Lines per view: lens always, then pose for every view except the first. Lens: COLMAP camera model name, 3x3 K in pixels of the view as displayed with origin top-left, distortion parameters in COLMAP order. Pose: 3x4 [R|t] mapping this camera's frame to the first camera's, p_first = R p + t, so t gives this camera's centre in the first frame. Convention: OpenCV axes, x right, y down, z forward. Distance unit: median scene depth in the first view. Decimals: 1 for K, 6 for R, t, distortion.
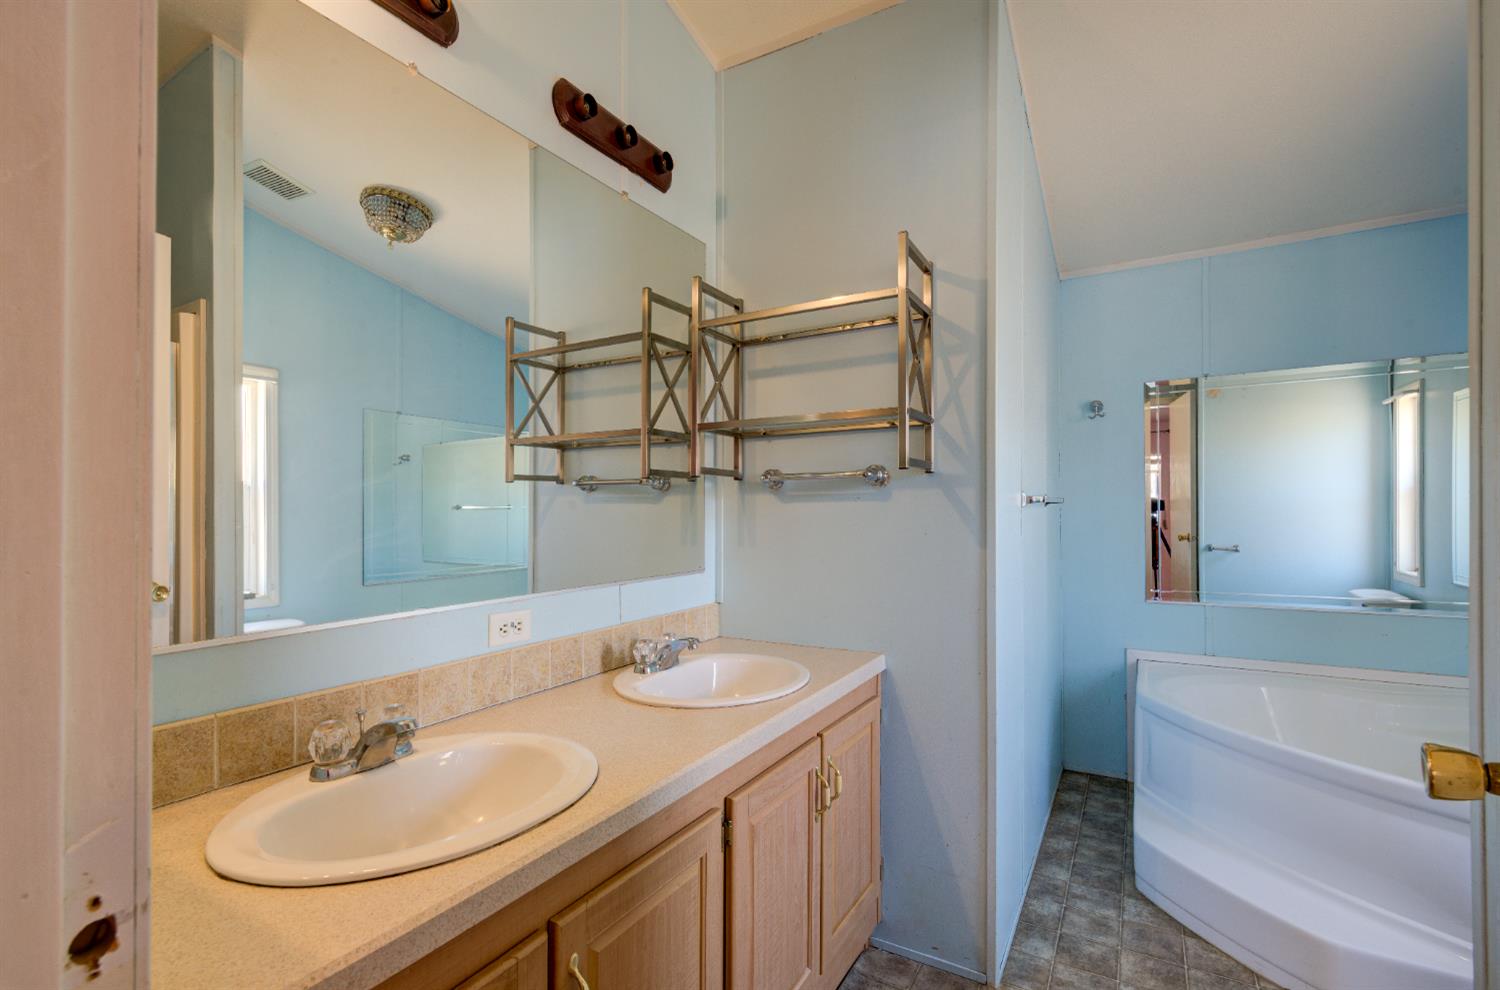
lens RADIAL K [[684.6, 0, 755.9], [0, 684.6, 488.9], [0, 0, 1]] dist [-0.018625, 0.030021]
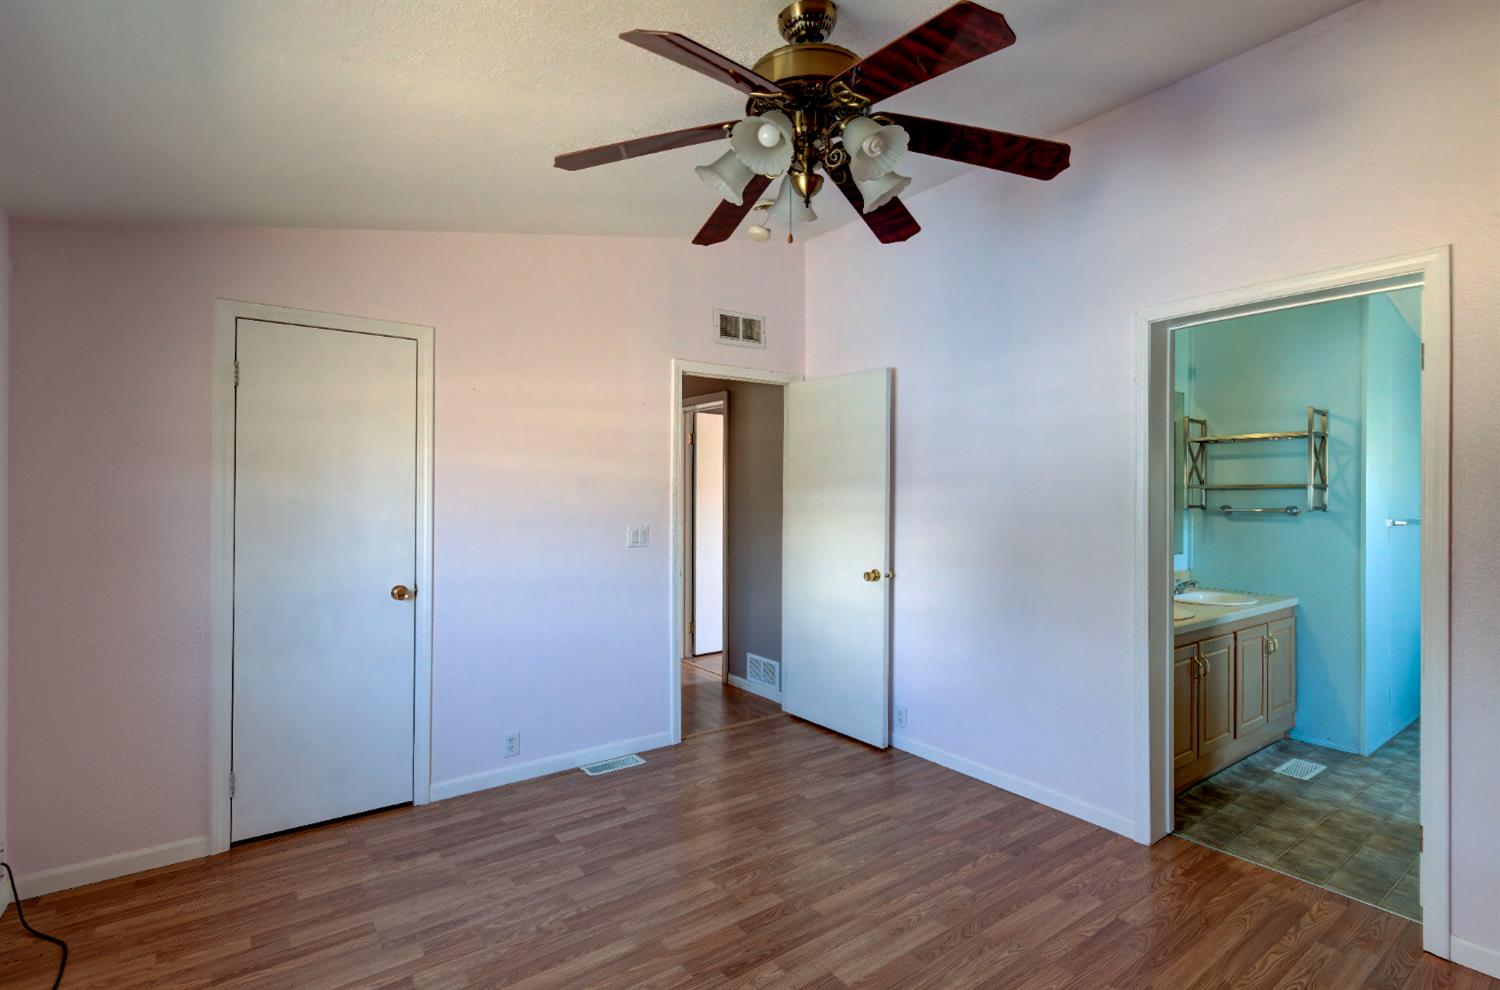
lens RADIAL K [[684.6, 0, 755.9], [0, 684.6, 488.9], [0, 0, 1]] dist [-0.018625, 0.030021]
pose [[0.908282, 0.004019, -0.418340, -0.450507], [-0.001261, 0.999976, 0.006869, -0.102462], [0.418357, -0.005712, 0.908265, -1.632404]]
